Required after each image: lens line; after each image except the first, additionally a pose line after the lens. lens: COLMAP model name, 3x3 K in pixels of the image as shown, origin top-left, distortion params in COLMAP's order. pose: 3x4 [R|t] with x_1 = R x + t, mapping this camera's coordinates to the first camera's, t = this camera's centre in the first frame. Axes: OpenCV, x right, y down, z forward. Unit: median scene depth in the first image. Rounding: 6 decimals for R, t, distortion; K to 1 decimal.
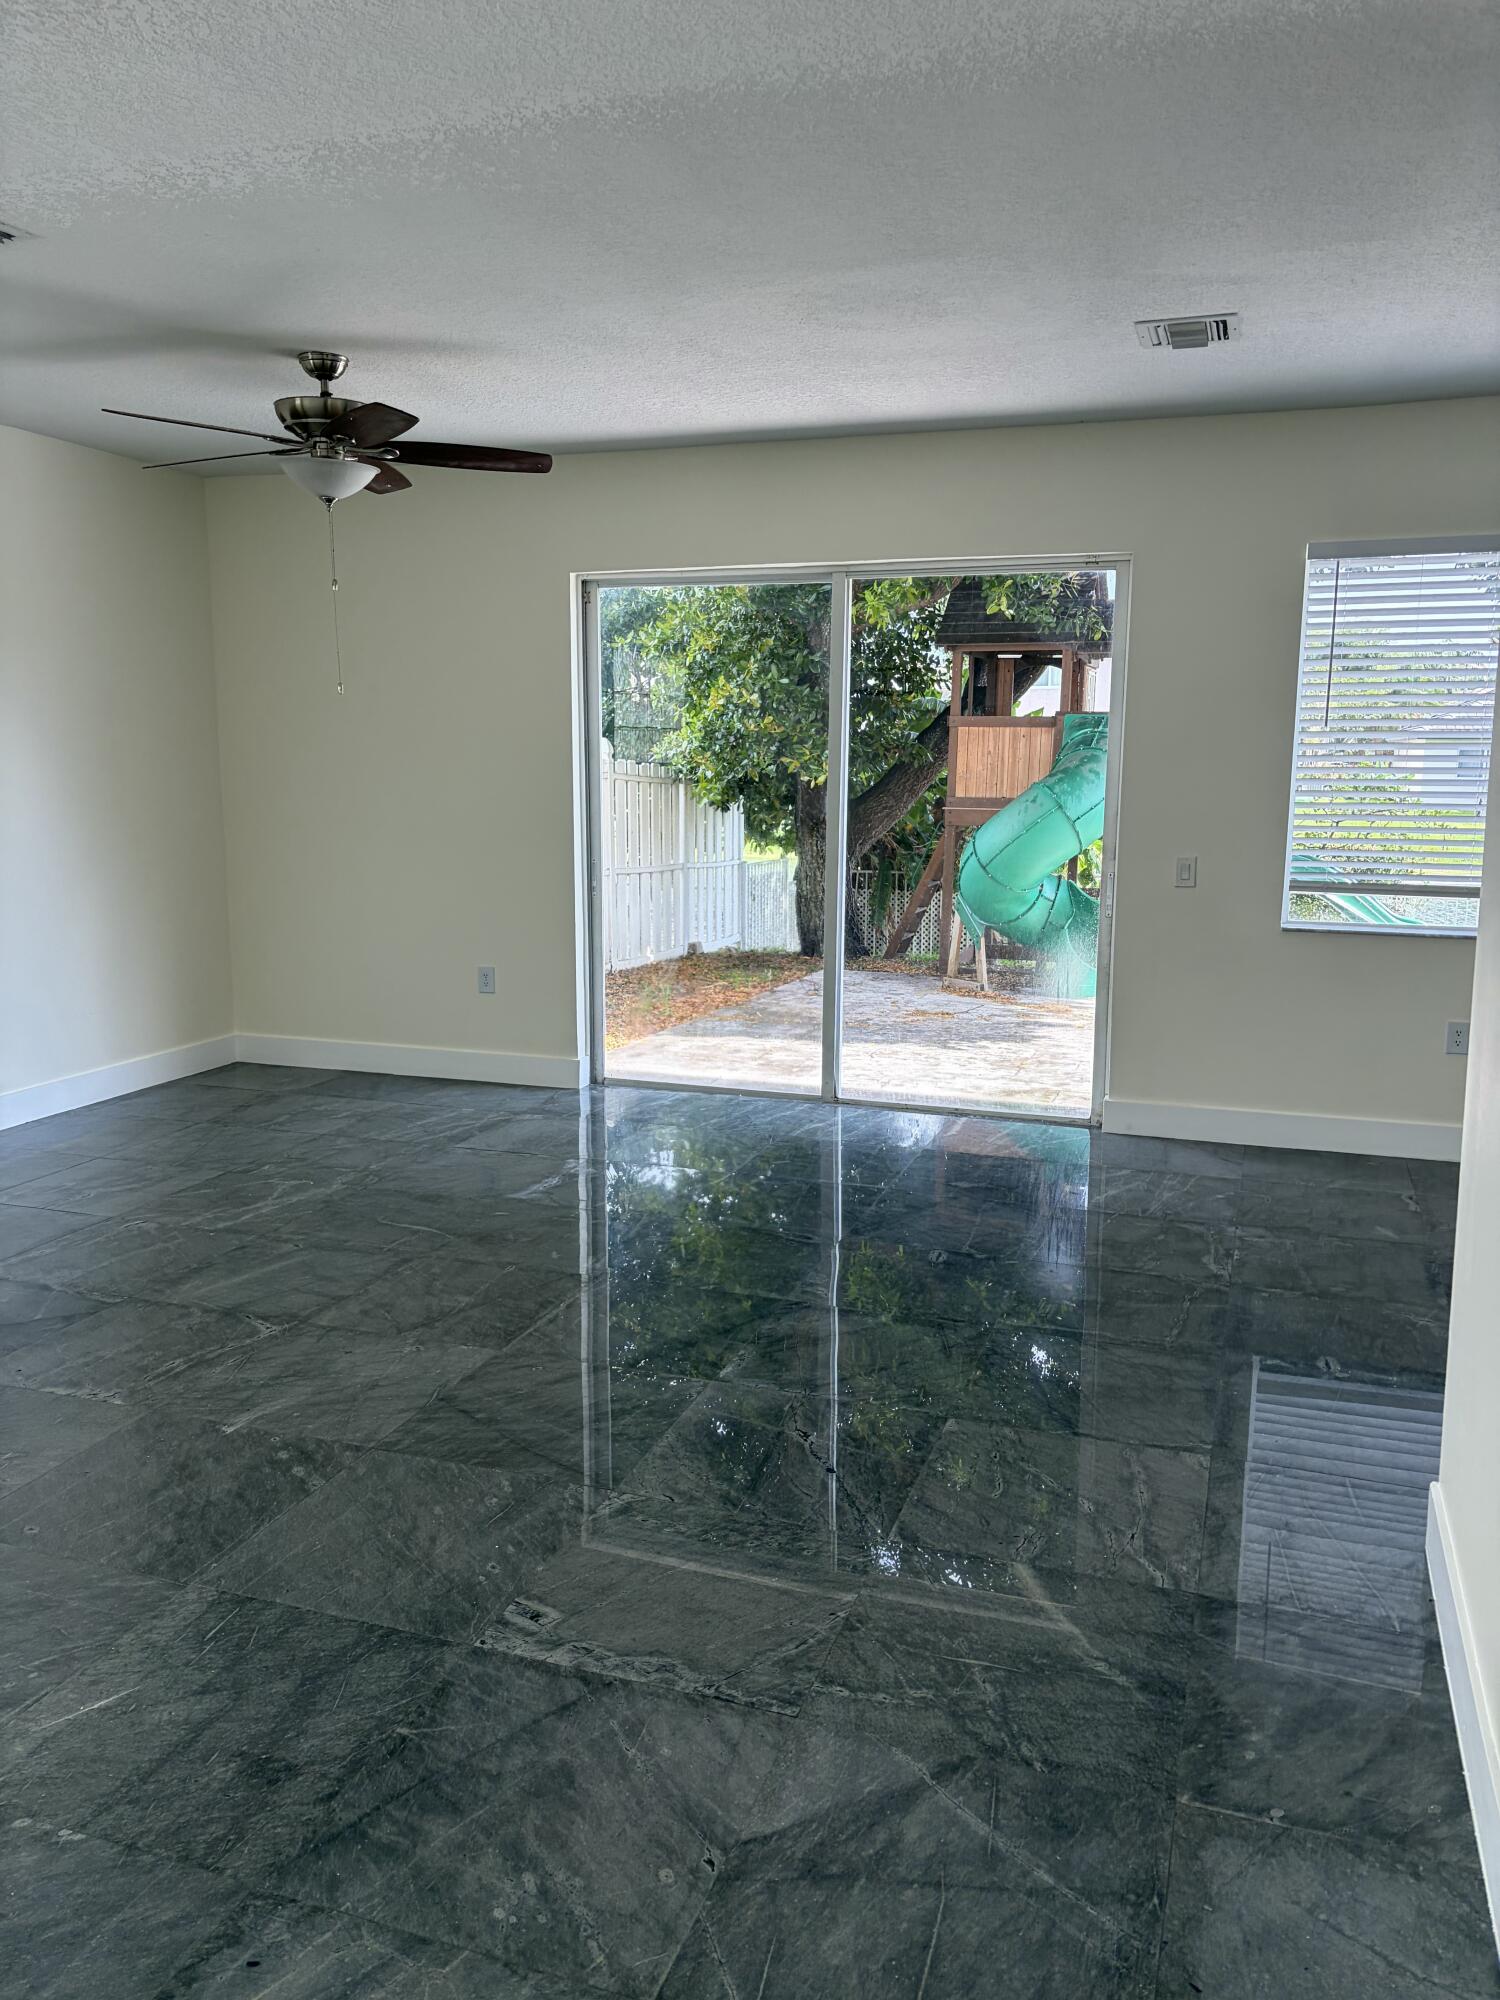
lens RADIAL K [[1525.8, 0, 750.0], [0, 1525.8, 1000.0], [0, 0, 1]] dist [0.012304, -0.001141]
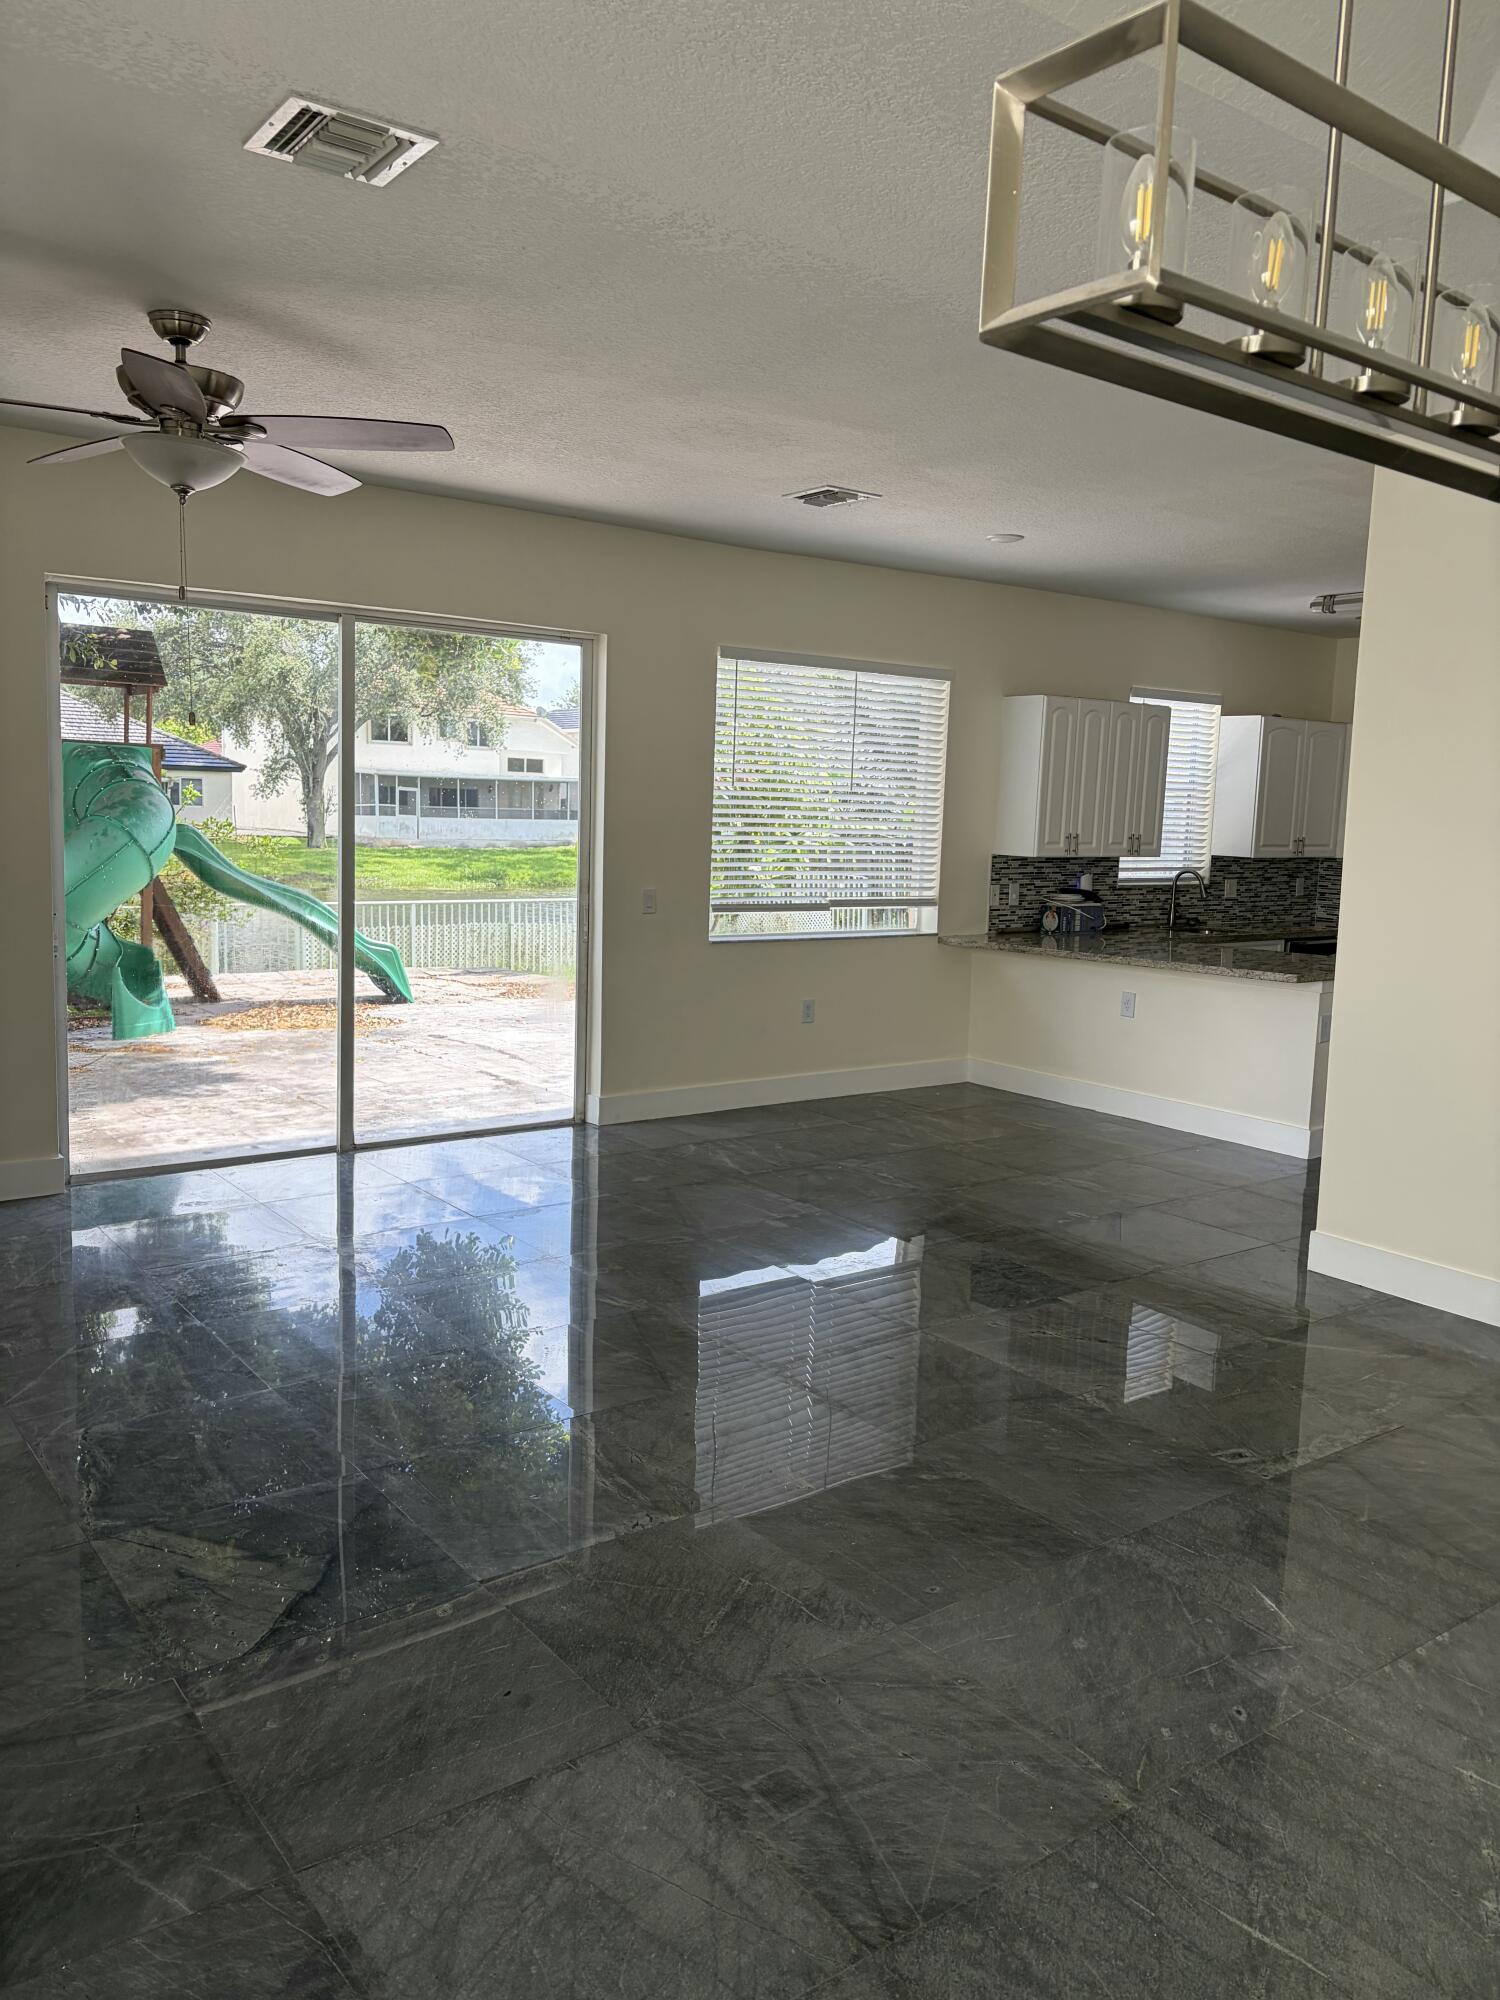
lens RADIAL K [[1516.5, 0, 750.0], [0, 1516.5, 1000.0], [0, 0, 1]] dist [0.053074, -0.004007]
pose [[0.556748, -0.097204, 0.824974, -0.722179], [0.105602, 0.993354, 0.045776, -0.055949], [-0.823941, 0.061633, 0.563313, 0.271541]]
